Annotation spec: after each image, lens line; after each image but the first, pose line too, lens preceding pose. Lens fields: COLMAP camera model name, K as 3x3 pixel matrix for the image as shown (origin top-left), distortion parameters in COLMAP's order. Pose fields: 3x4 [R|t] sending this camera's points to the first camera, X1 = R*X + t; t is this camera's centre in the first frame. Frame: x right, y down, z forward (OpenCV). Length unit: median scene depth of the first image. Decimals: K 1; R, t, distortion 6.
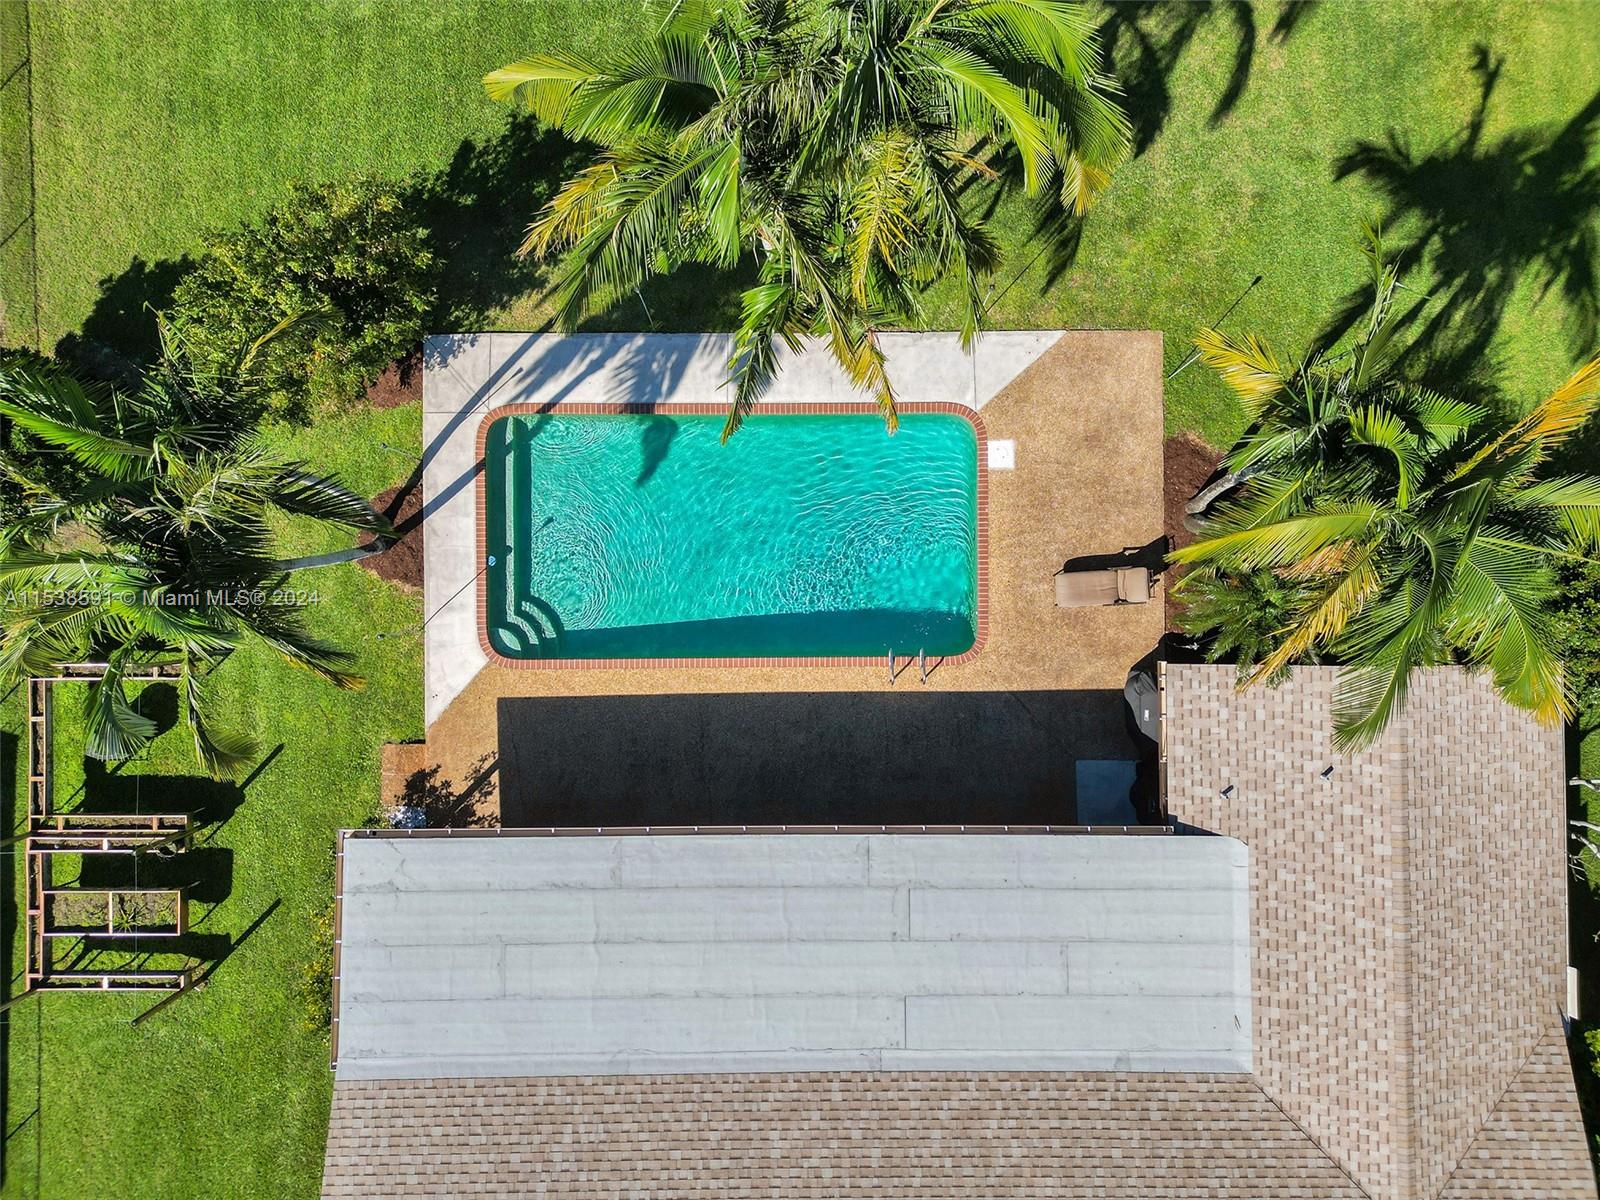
lens RADIAL K [[1109.8, 0, 797.2], [0, 1109.8, 603.4], [0, 0, 1]] dist [0.074214, -0.074137]
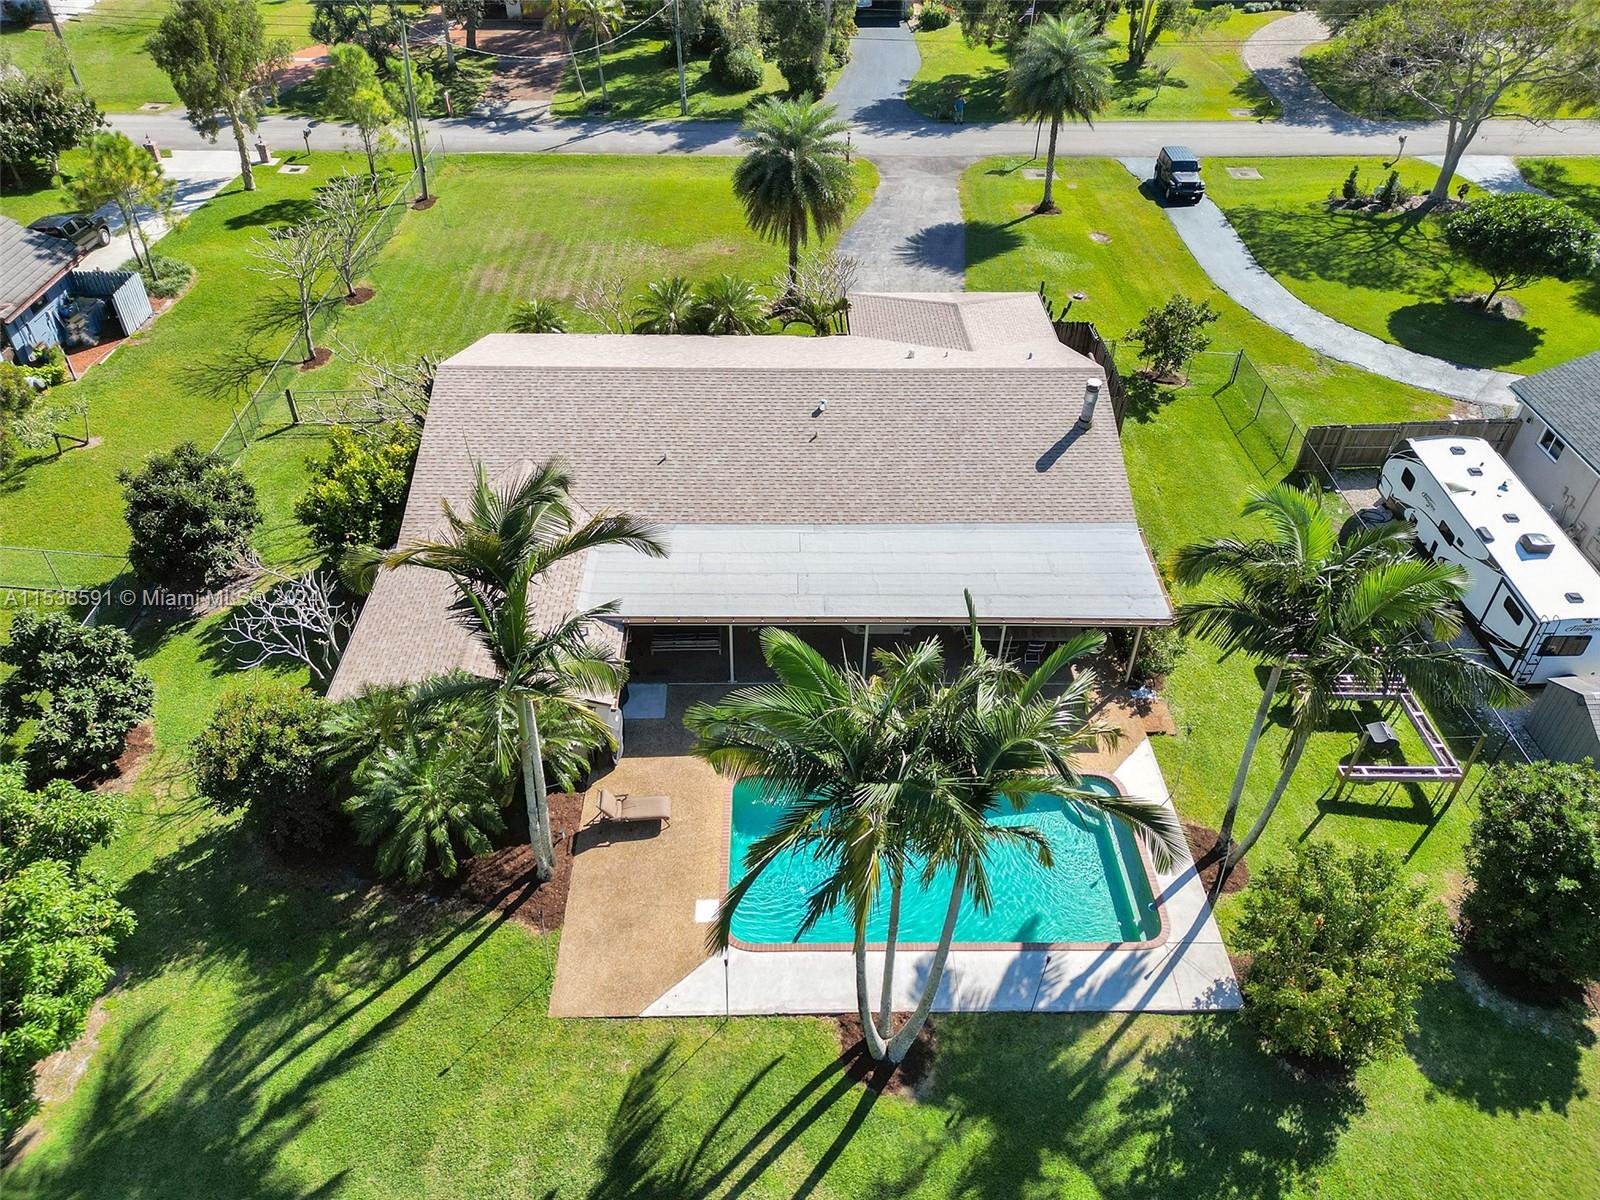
lens RADIAL K [[1117.7, 0, 795.6], [0, 1117.7, 595.9], [0, 0, 1]] dist [0.067891, -0.060613]
pose [[-0.999879, -0.000624, -0.015562, 0.110453], [-0.011690, -0.630207, 0.776339, -0.821566], [-0.010292, 0.776427, 0.630123, 0.022400]]
